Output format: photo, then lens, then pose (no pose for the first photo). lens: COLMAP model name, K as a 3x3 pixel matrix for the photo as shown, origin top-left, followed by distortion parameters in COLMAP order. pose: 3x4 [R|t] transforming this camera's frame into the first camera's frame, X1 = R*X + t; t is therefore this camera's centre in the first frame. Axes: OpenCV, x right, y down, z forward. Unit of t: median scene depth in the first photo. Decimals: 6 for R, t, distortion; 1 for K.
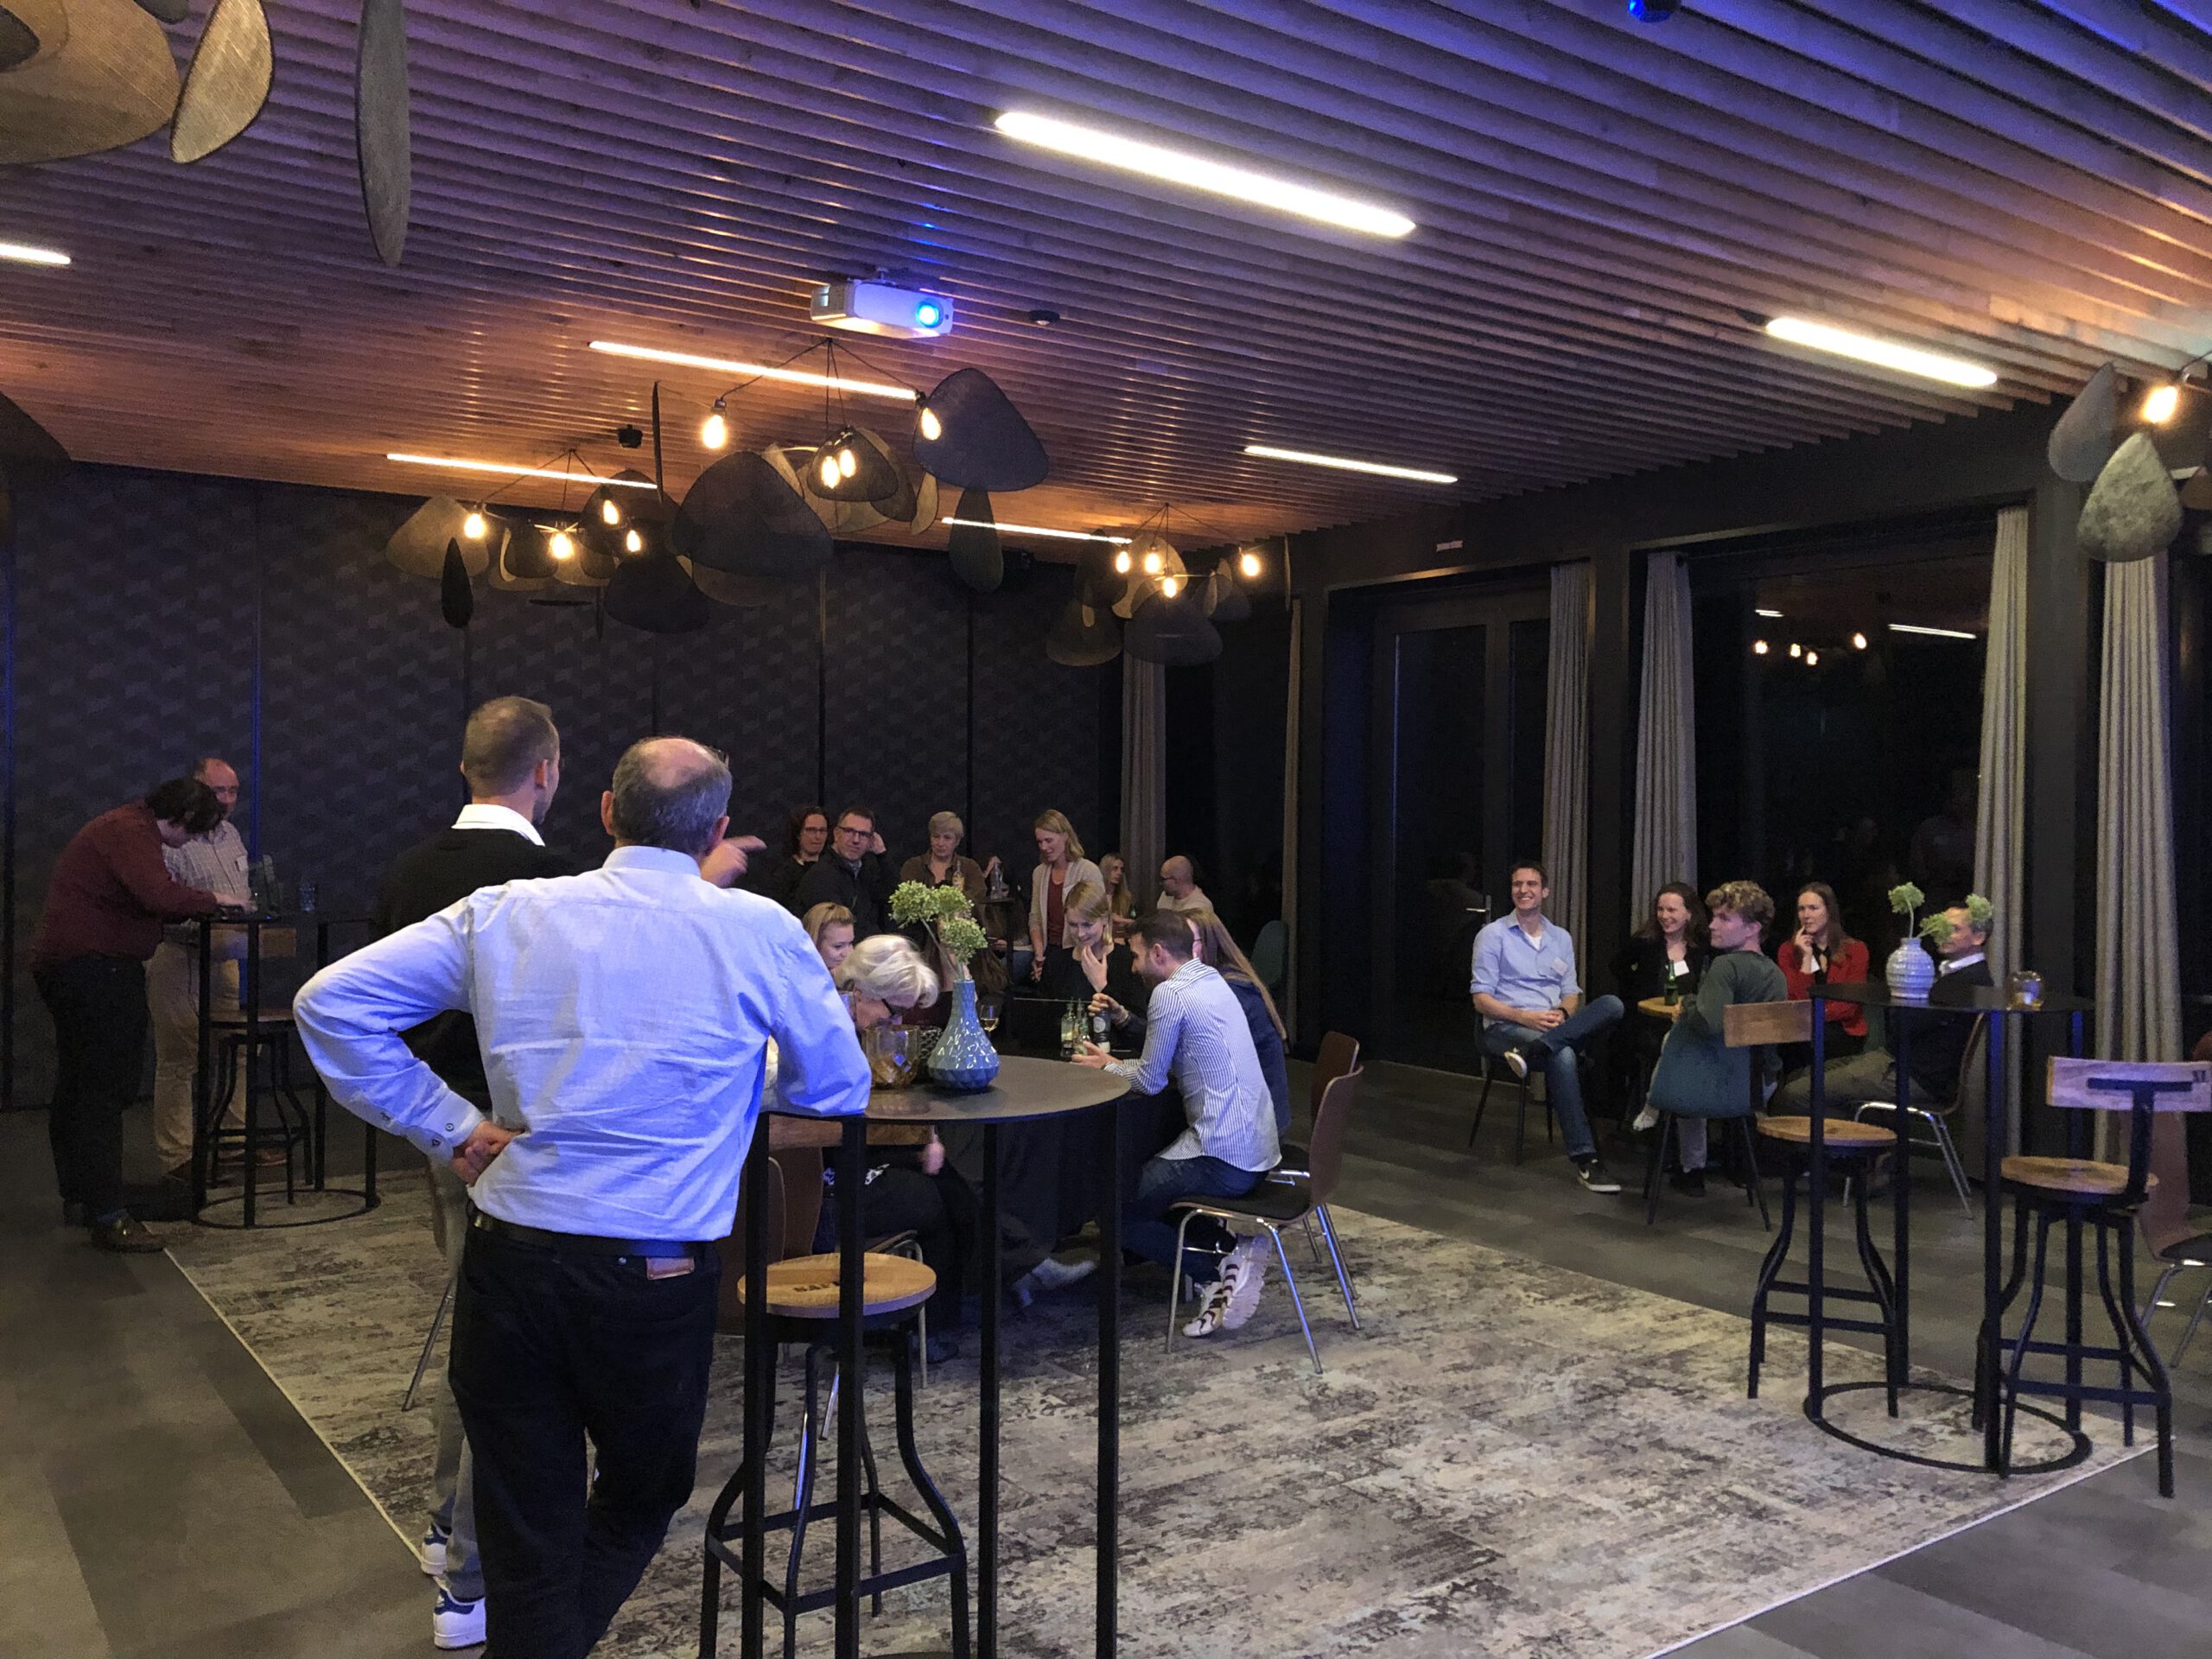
lens RADIAL K [[1825.2, 0, 1106.0], [0, 1825.2, 829.5], [0, 0, 1]] dist [0.029451, -0.001939]
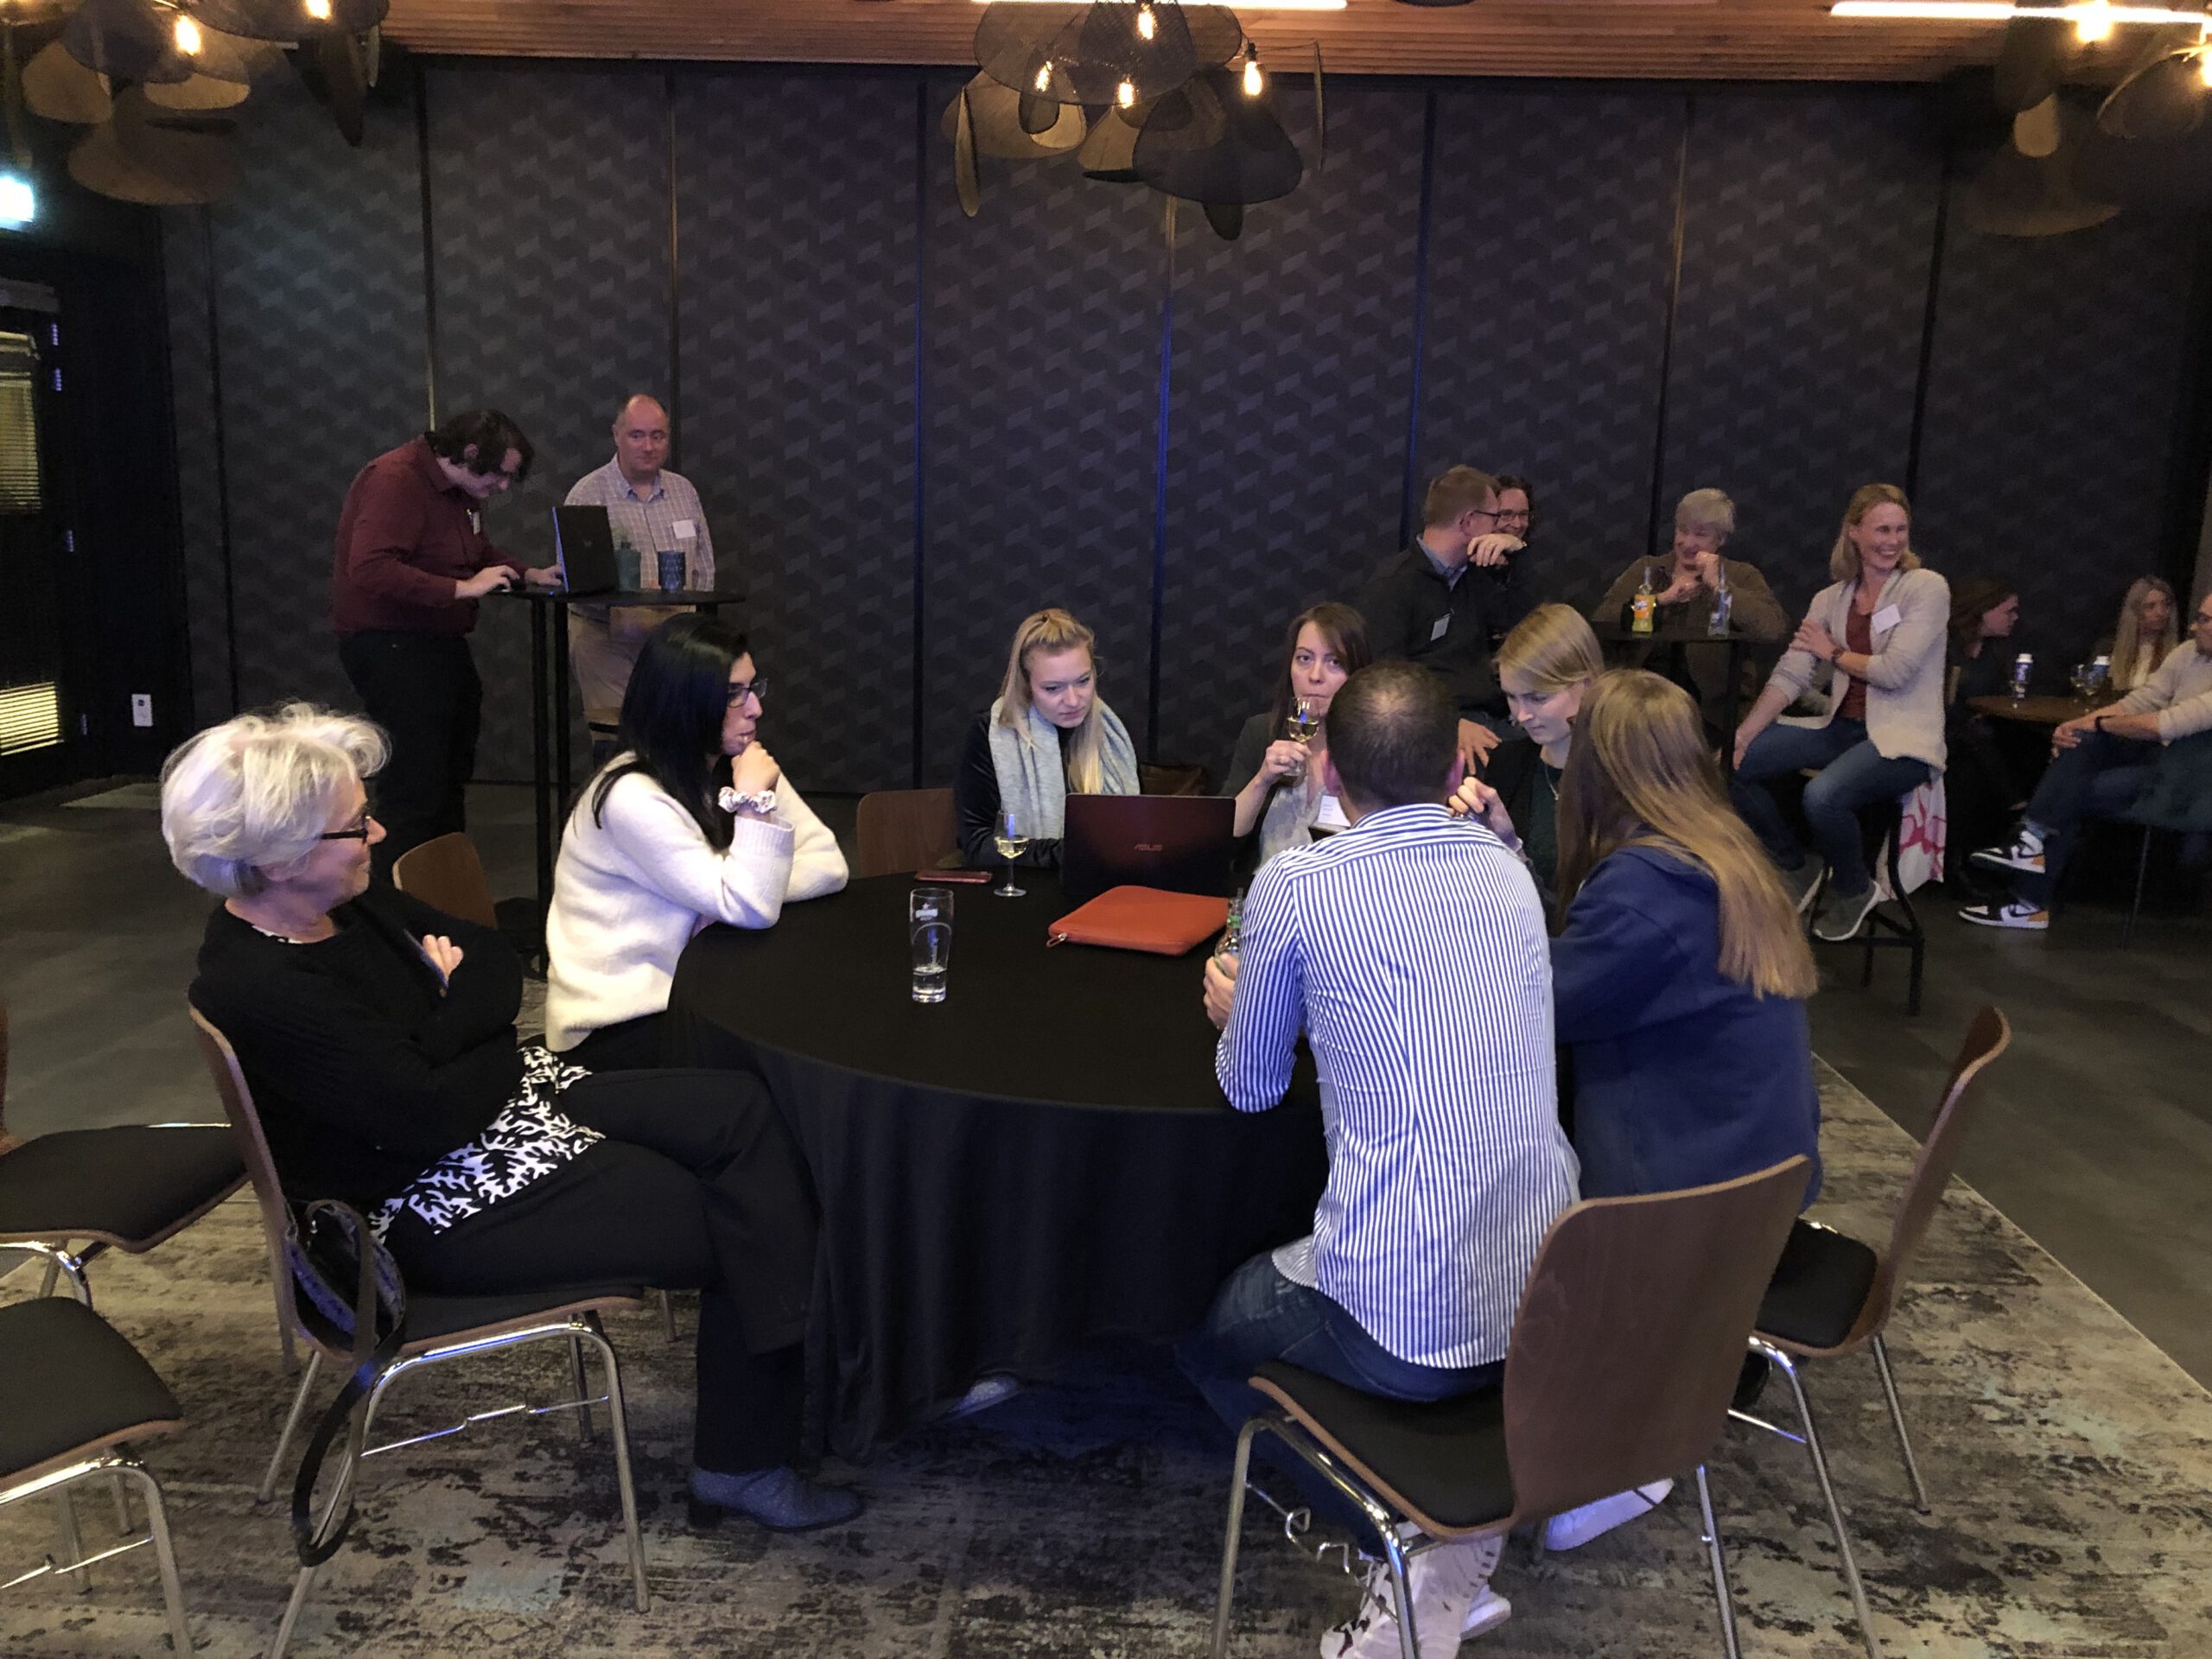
lens RADIAL K [[1849.3, 0, 1107.0], [0, 1849.3, 766.3], [0, 0, 1]] dist [0.038806, 0.000765]
pose [[0.786771, 0.106385, -0.608008, 0.146375], [-0.033758, 0.990977, 0.129711, 0.008793], [0.616322, -0.081528, 0.783263, 0.390807]]
